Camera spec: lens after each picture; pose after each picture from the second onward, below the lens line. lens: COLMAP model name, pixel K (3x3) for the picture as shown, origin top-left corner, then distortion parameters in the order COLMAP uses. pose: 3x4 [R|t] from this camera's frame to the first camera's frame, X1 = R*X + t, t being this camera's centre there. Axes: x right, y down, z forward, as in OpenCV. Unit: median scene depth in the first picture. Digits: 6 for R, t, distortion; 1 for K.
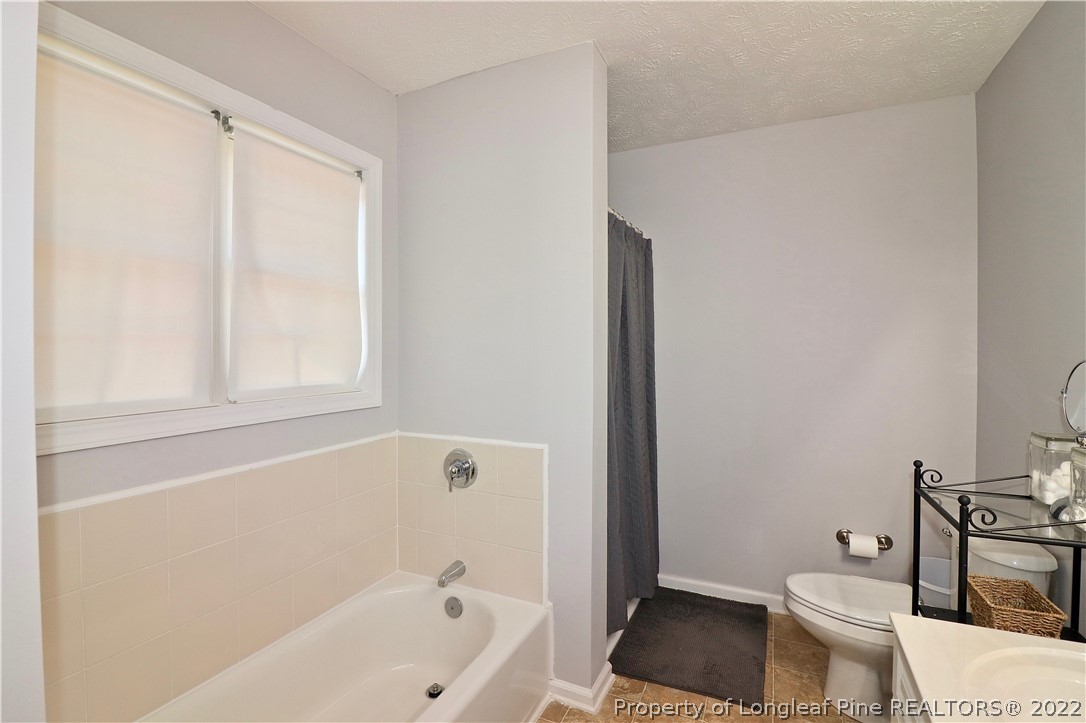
lens RADIAL K [[502.1, 0, 531.9], [0, 502.1, 351.6], [0, 0, 1]] dist [0.002714, -0.016232]
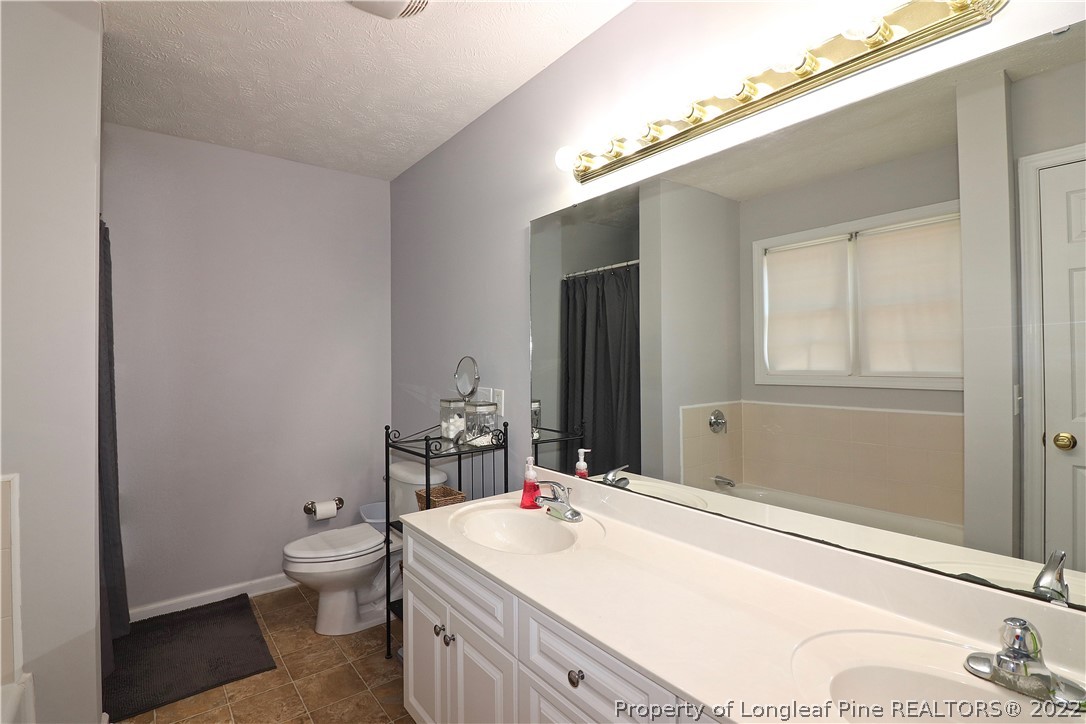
lens RADIAL K [[502.1, 0, 531.9], [0, 502.1, 352.1], [0, 0, 1]] dist [0.002714, -0.016232]
pose [[0.452054, 0.007130, 0.891962, -0.267219], [0.014422, 0.999779, -0.015301, 0.018749], [-0.891874, 0.019780, 0.451851, -0.052458]]
